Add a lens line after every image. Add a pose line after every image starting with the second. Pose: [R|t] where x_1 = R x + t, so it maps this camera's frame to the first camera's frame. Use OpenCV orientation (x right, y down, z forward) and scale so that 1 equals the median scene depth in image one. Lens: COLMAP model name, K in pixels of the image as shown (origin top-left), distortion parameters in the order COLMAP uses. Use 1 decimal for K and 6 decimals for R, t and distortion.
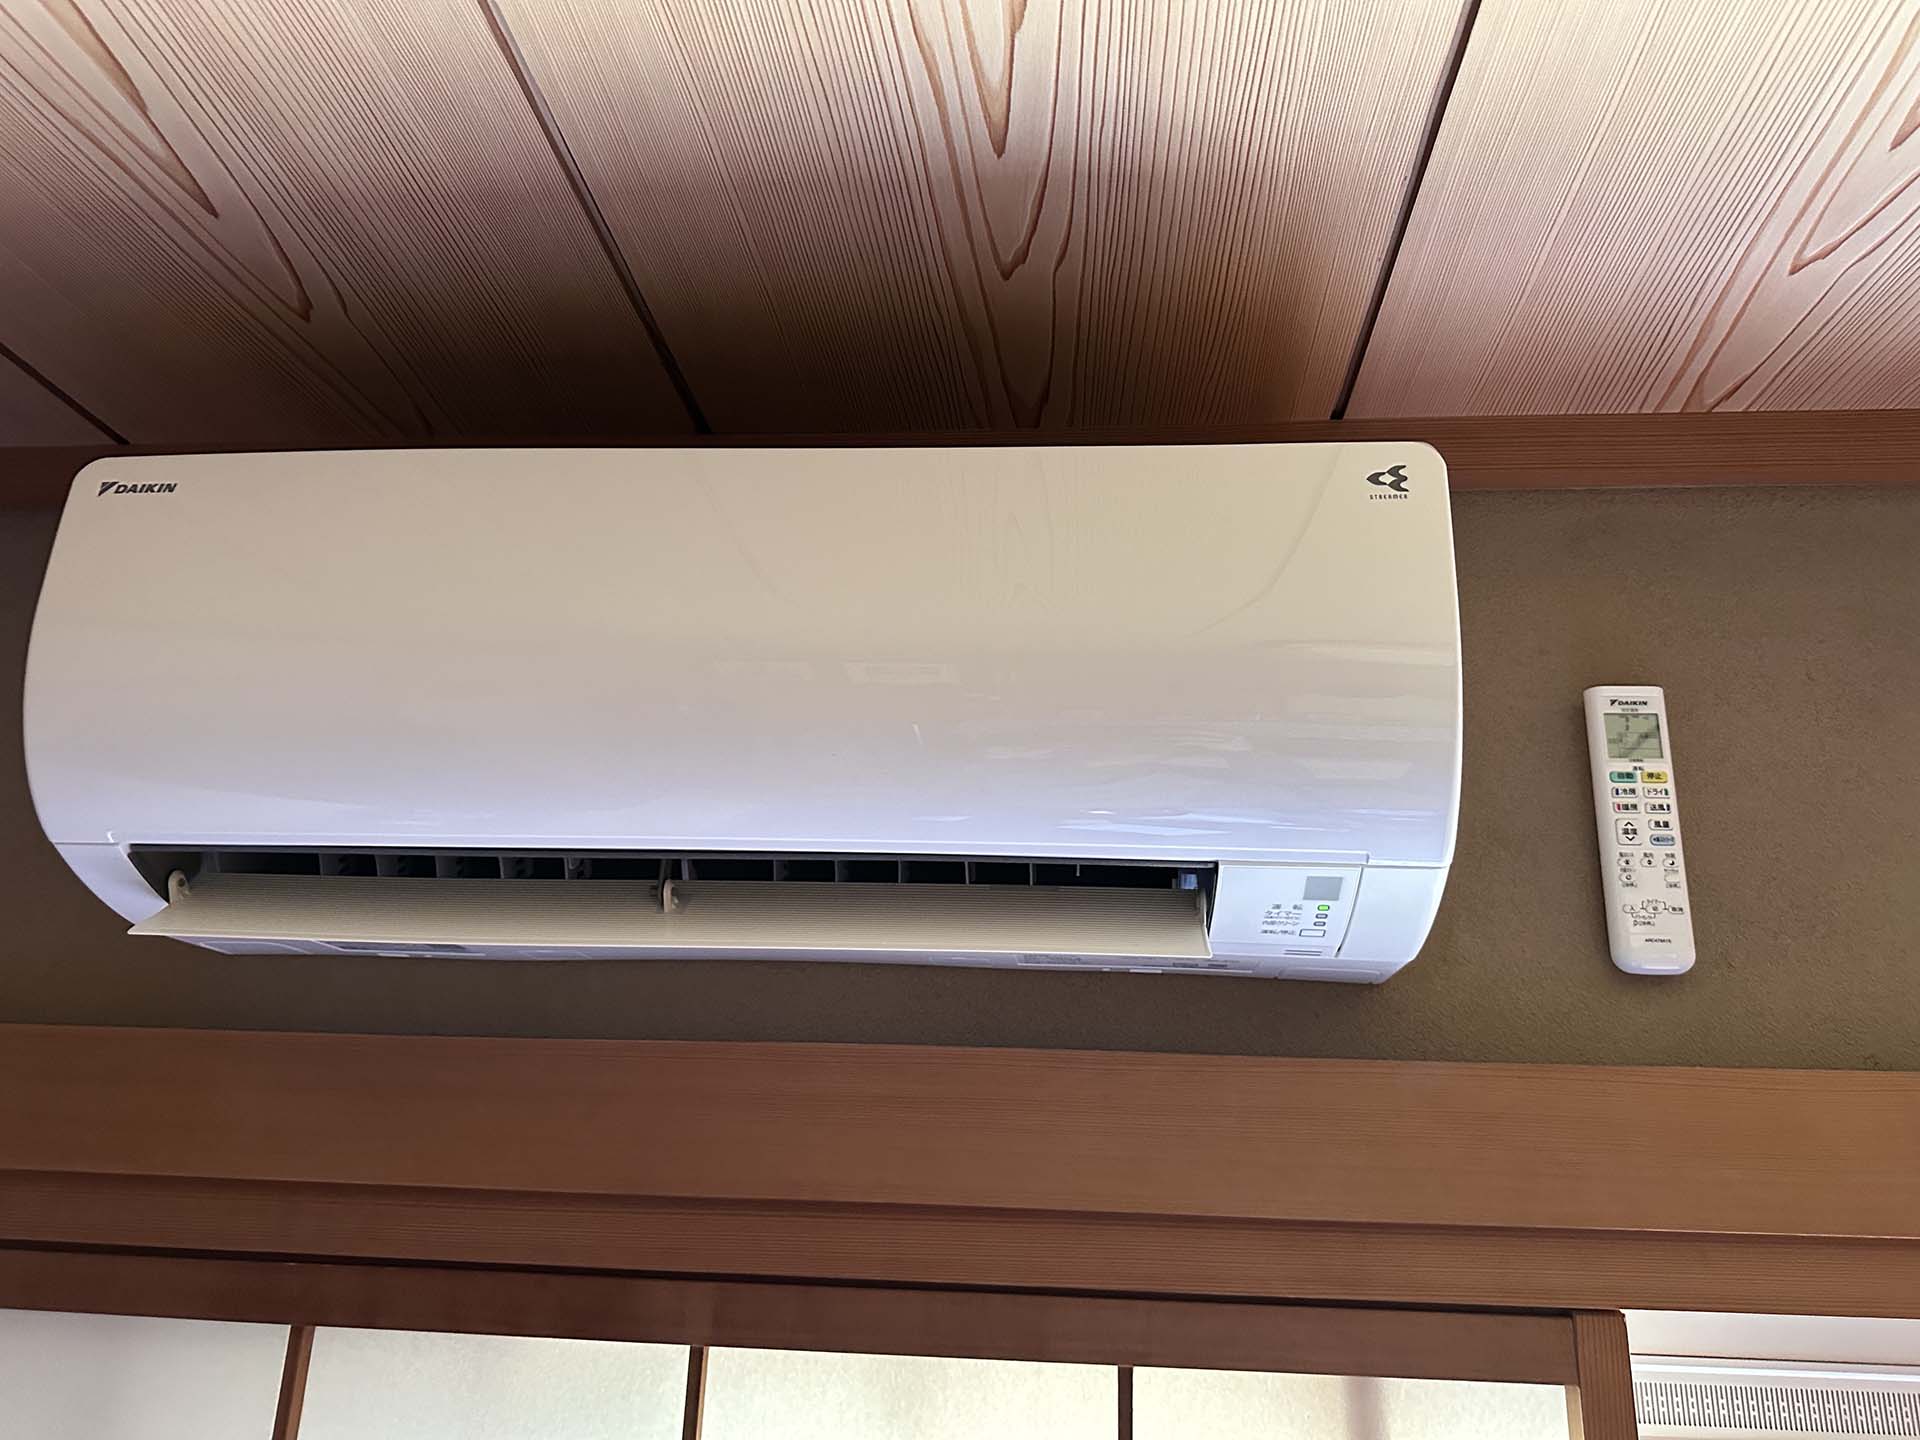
lens RADIAL K [[1357.2, 0, 947.5], [0, 1357.2, 725.2], [0, 0, 1]] dist [0.033640, -0.046258]
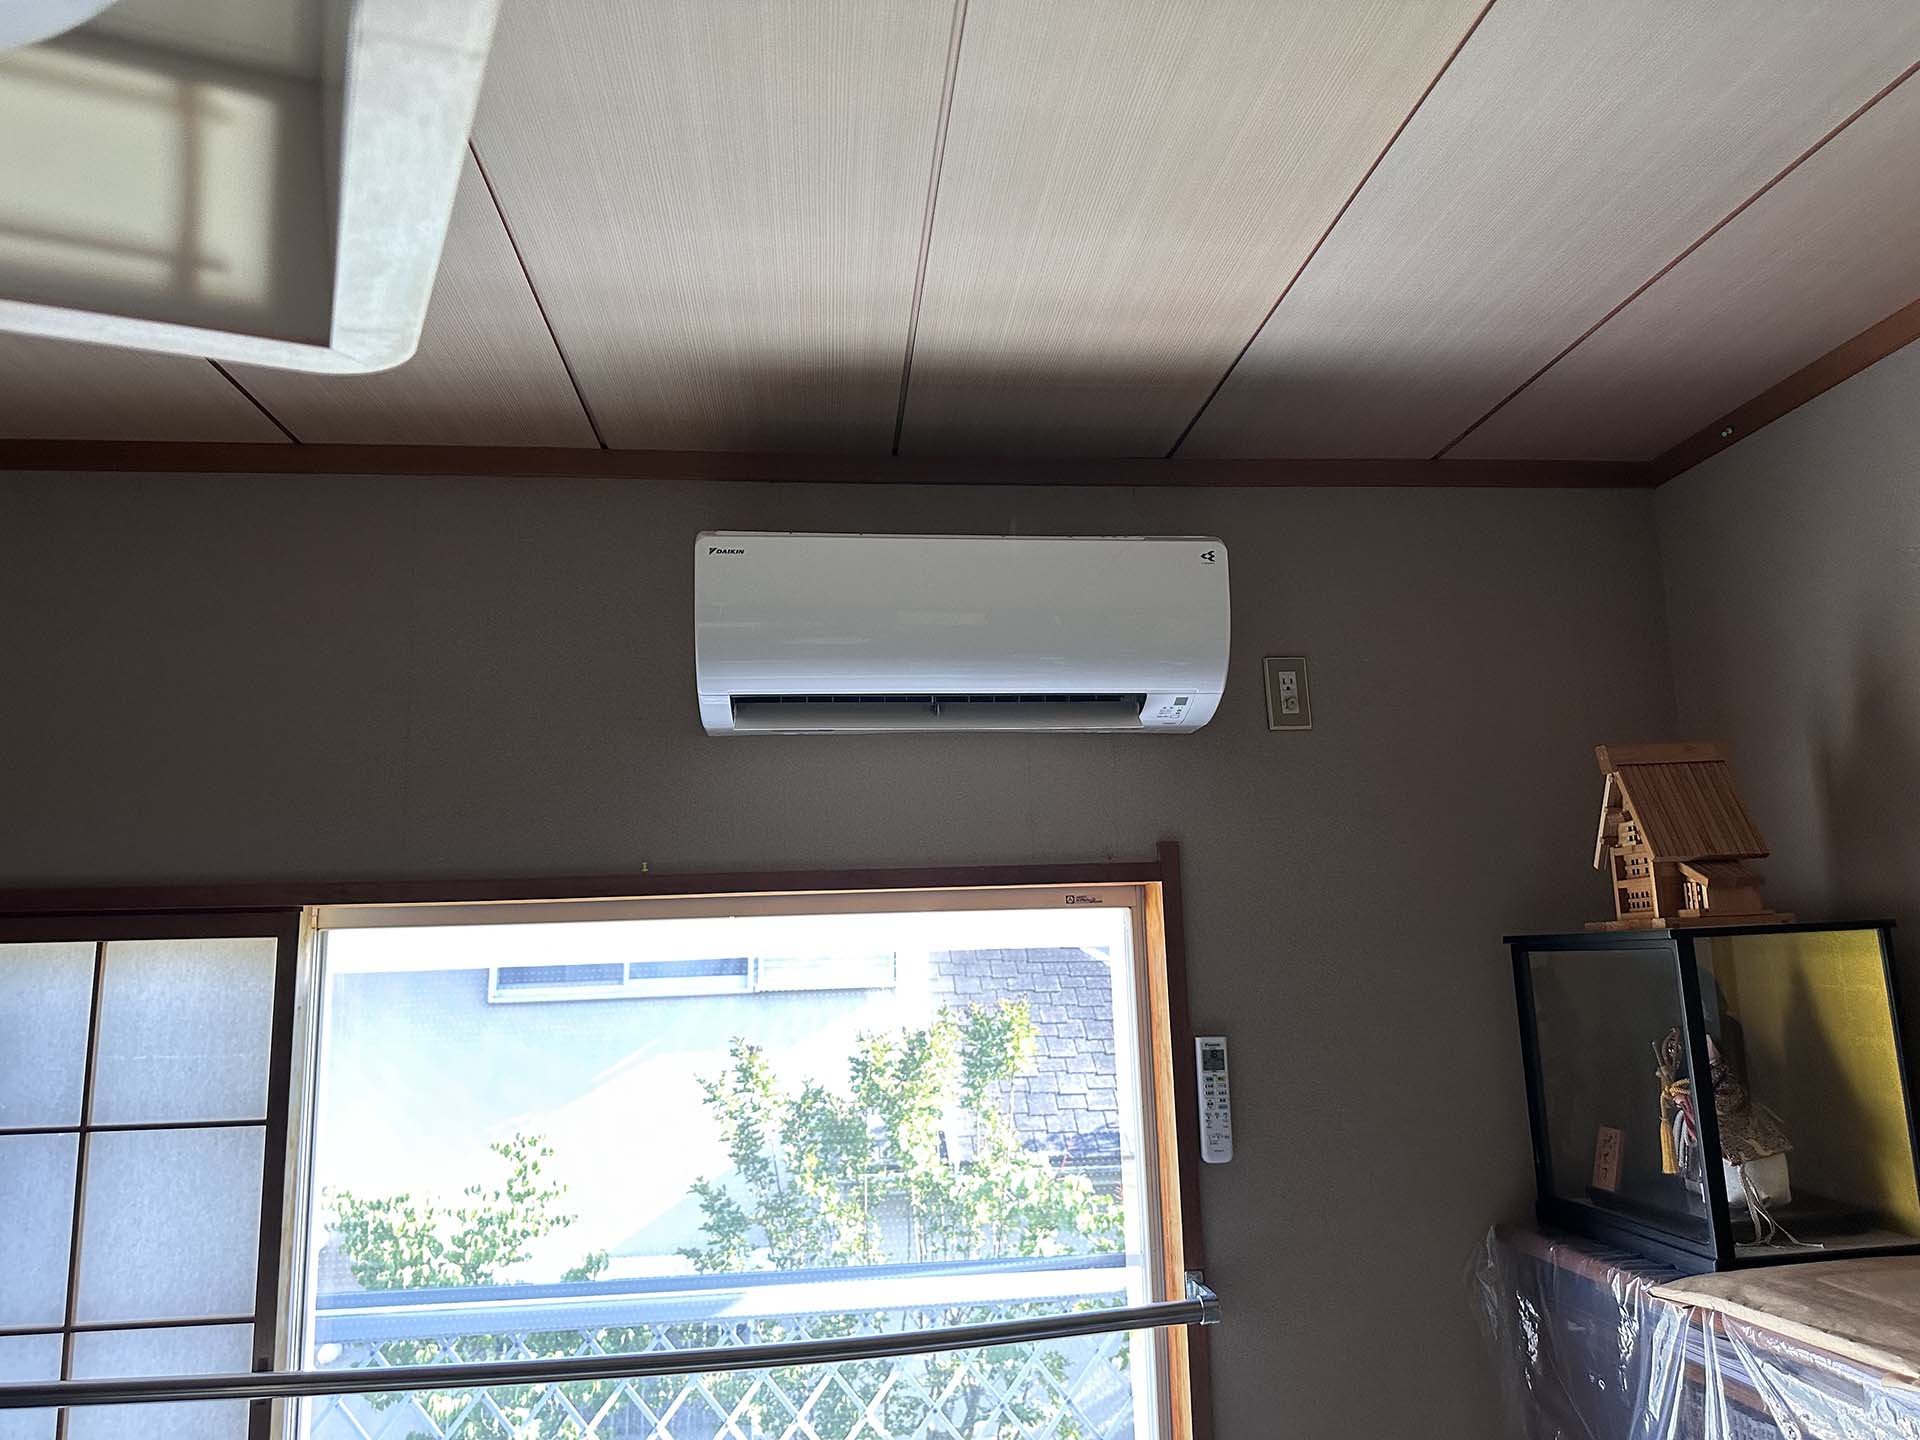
lens RADIAL K [[1357.2, 0, 969.1], [0, 1357.2, 723.3], [0, 0, 1]] dist [0.033640, -0.046258]
pose [[0.978256, -0.029247, 0.205329, -0.678910], [-0.006815, 0.984939, 0.172766, -0.294815], [-0.207289, -0.170409, 0.963324, -1.510696]]
